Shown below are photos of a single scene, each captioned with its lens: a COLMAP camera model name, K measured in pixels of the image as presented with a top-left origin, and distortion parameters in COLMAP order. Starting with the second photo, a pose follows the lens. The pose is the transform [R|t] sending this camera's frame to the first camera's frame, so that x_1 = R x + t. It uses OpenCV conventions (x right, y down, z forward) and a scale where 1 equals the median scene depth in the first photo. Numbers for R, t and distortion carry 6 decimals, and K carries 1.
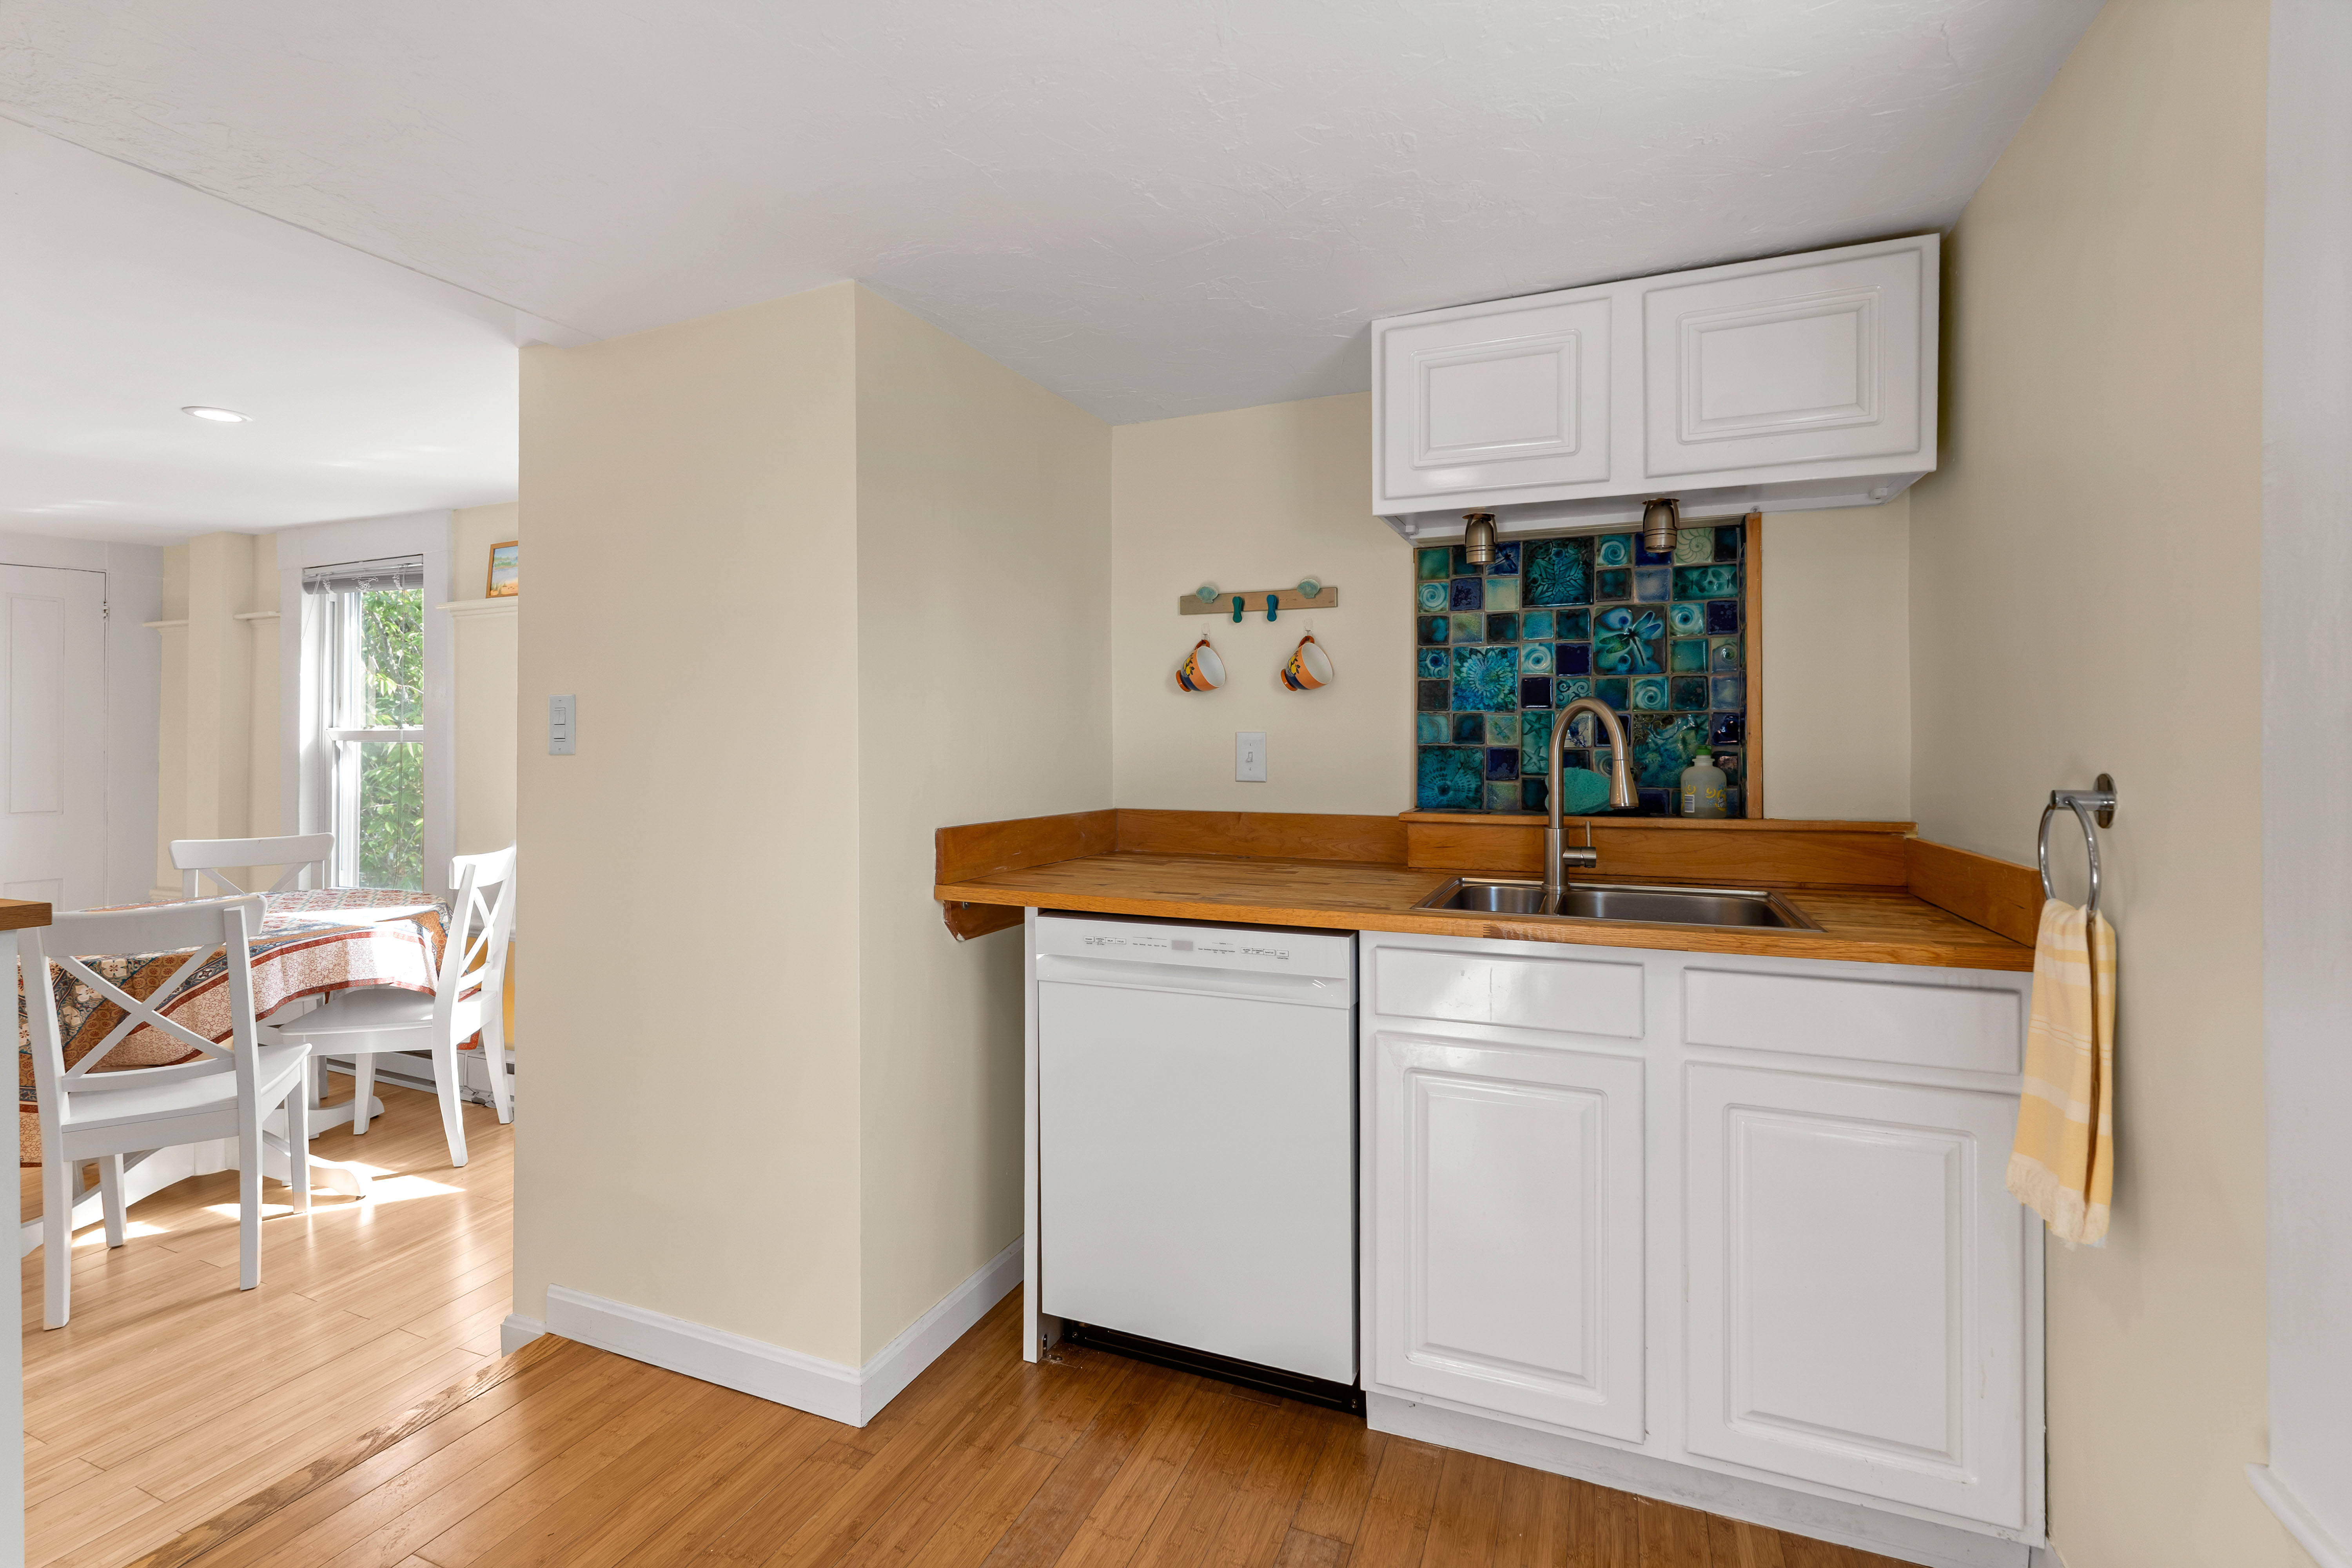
lens RADIAL K [[1050.7, 0, 1178.5], [0, 1050.7, 742.8], [0, 0, 1]] dist [-0.002109, 0.001451]
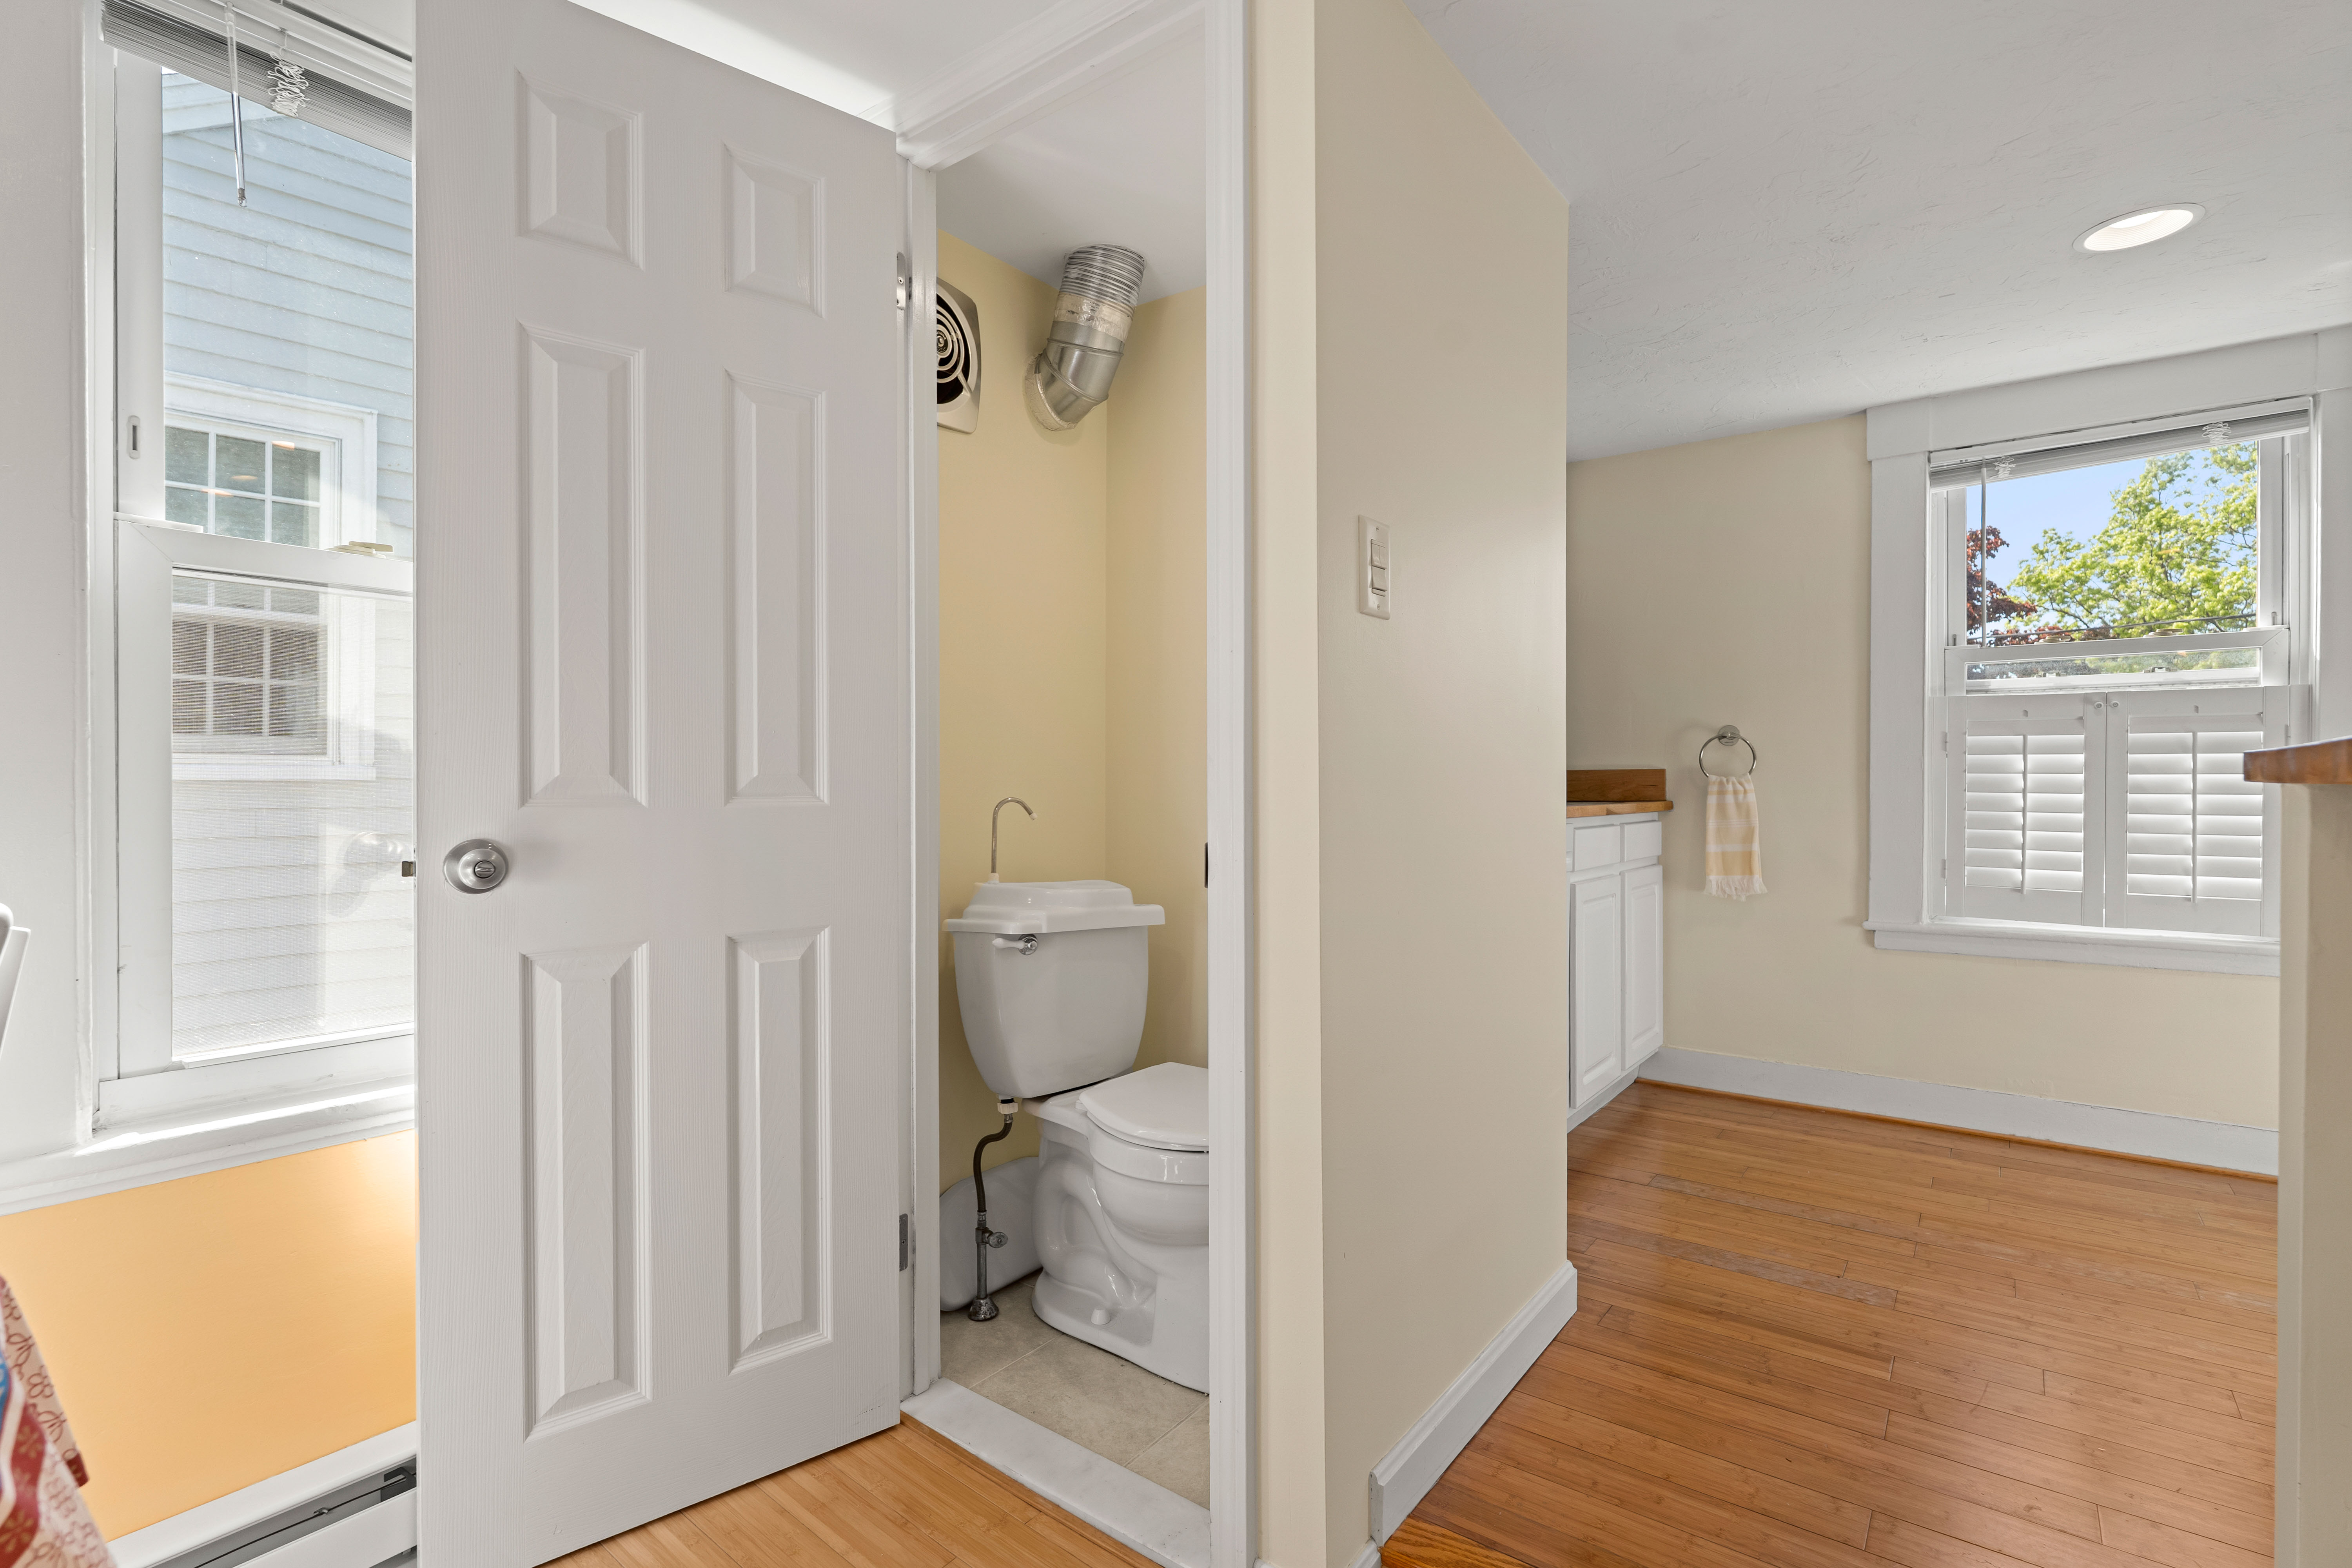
lens RADIAL K [[1126.9, 0, 1153.4], [0, 1126.9, 787.9], [0, 0, 1]] dist [0.003485, -0.000152]
pose [[0.251286, -0.002396, 0.967910, -1.197967], [-0.003328, 0.999989, 0.003339, 0.098205], [-0.967907, -0.004060, 0.251275, 0.896777]]
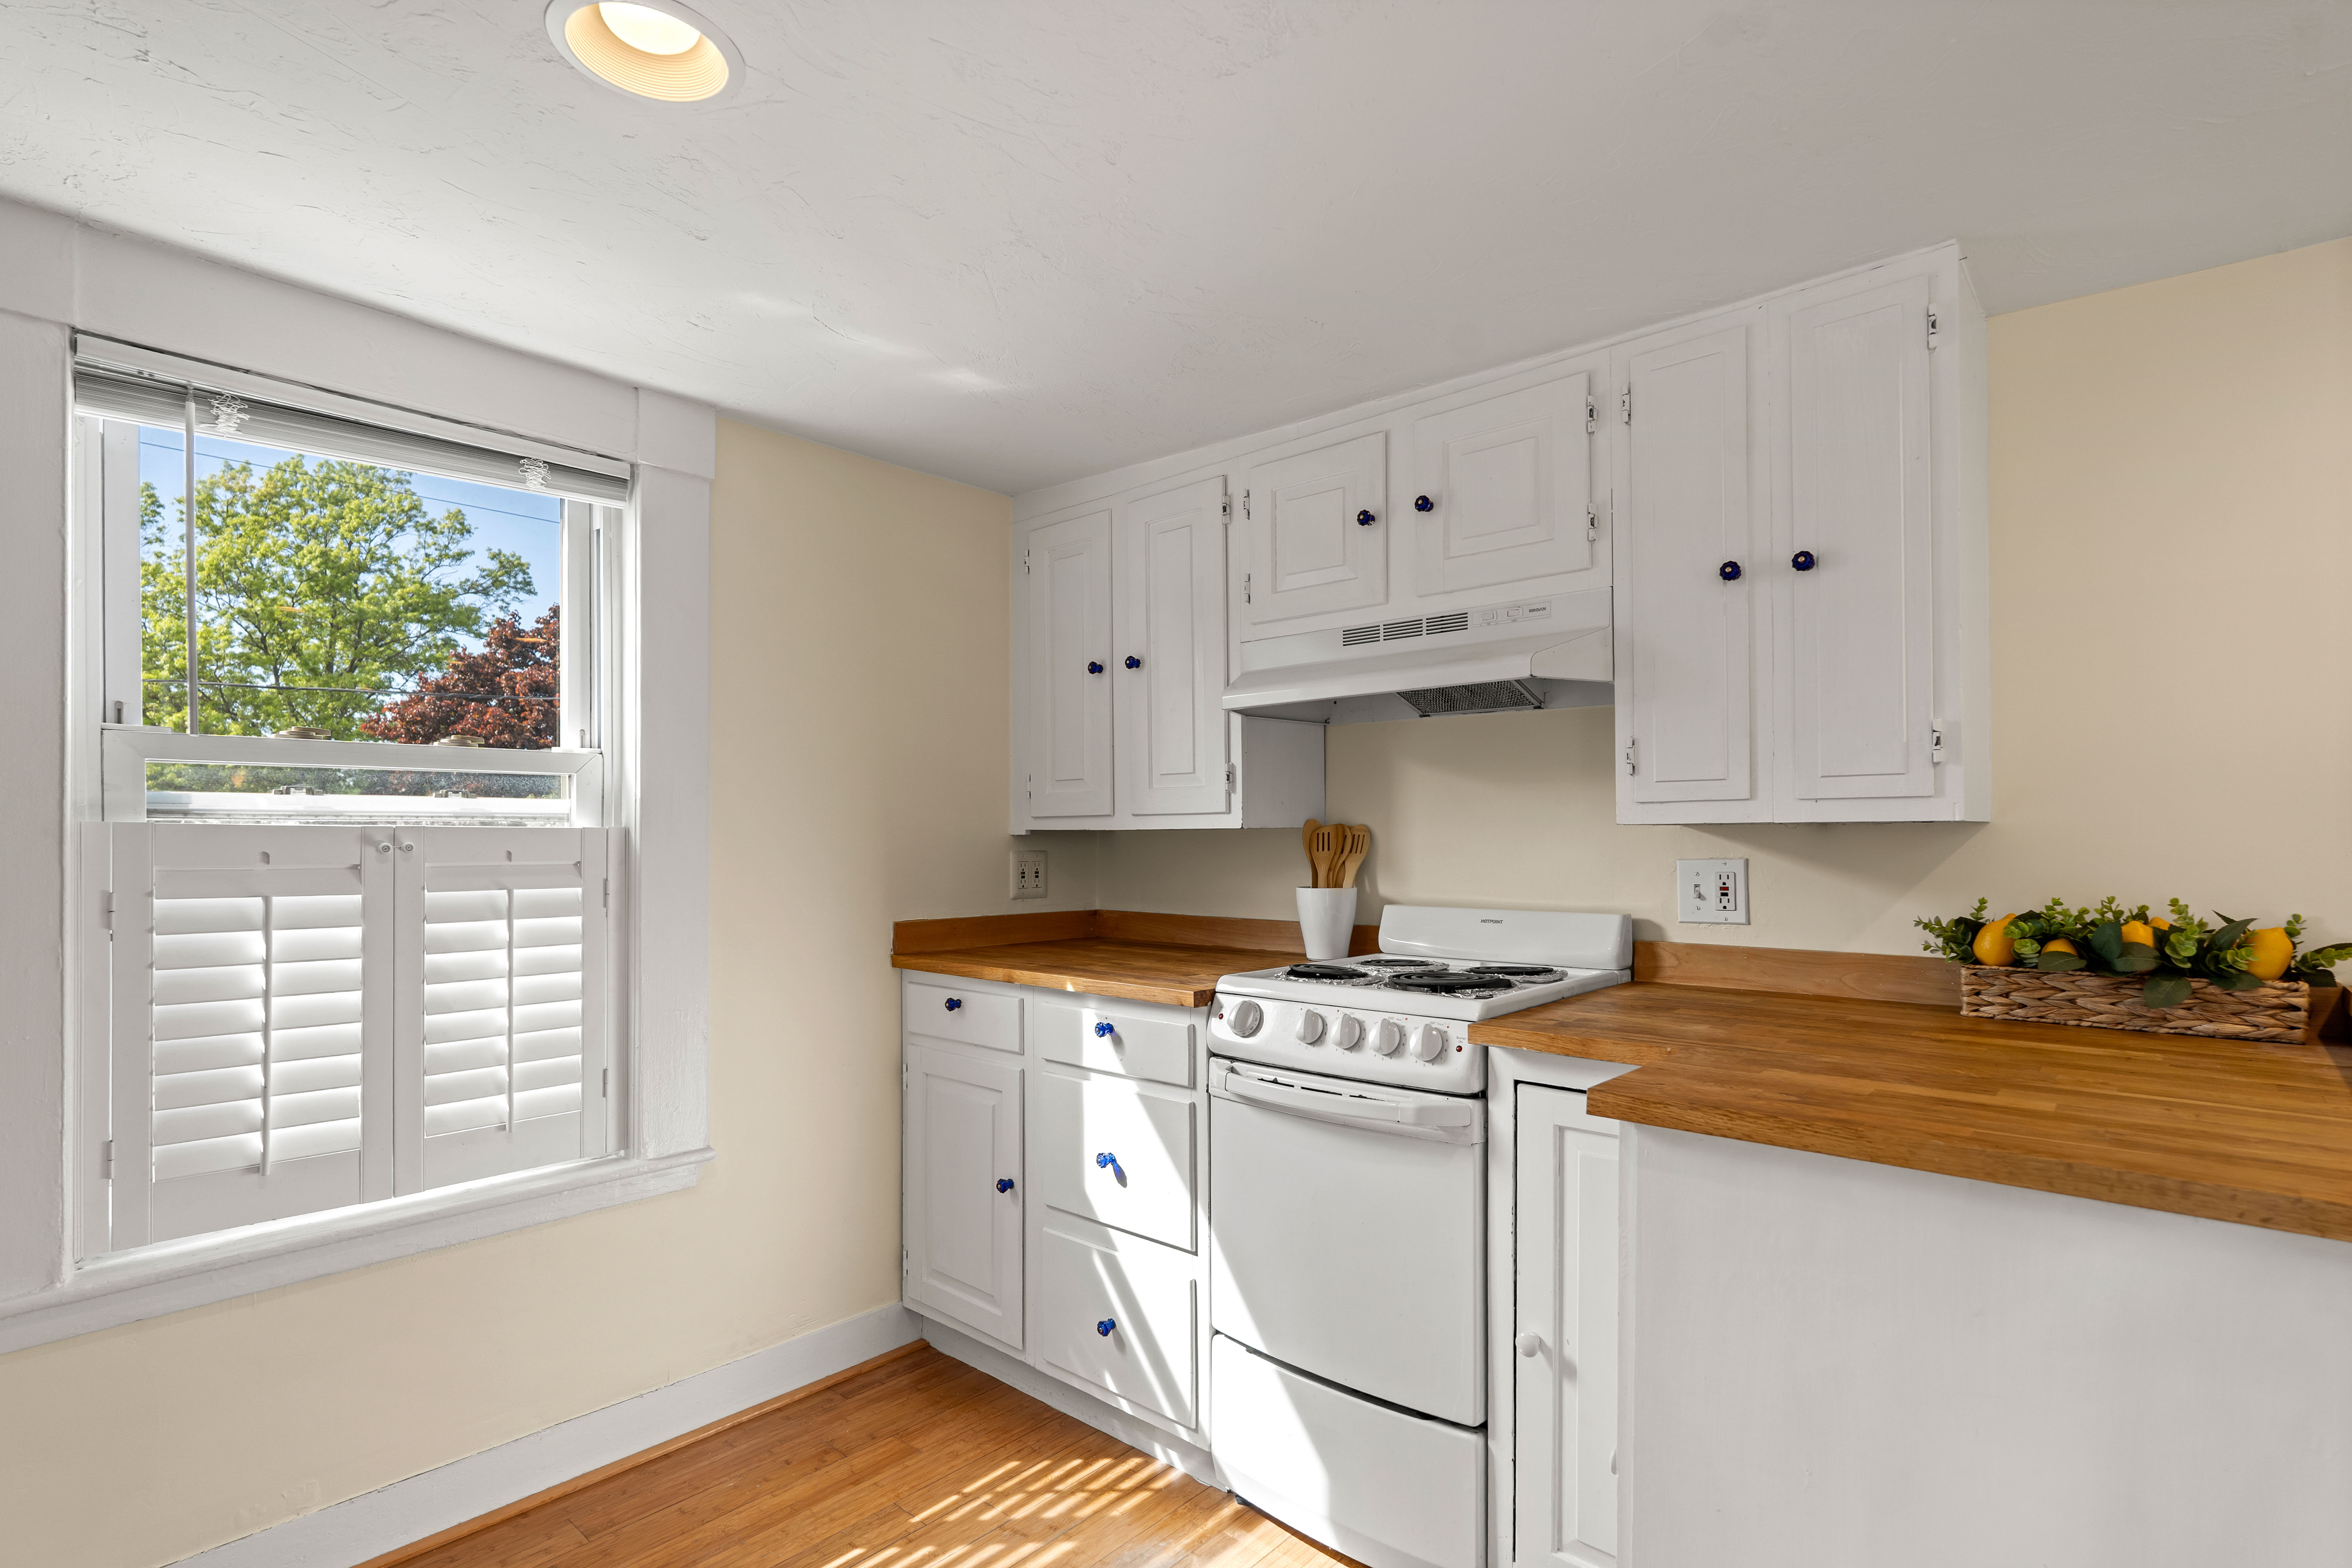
lens RADIAL K [[1126.9, 0, 1192.4], [0, 1126.9, 839.5], [0, 0, 1]] dist [0.003485, -0.000152]
pose [[-0.947591, 0.001760, 0.319482, -0.484833], [0.001587, 0.999998, -0.000803, 0.000140], [-0.319483, -0.000254, -0.947592, 0.758843]]
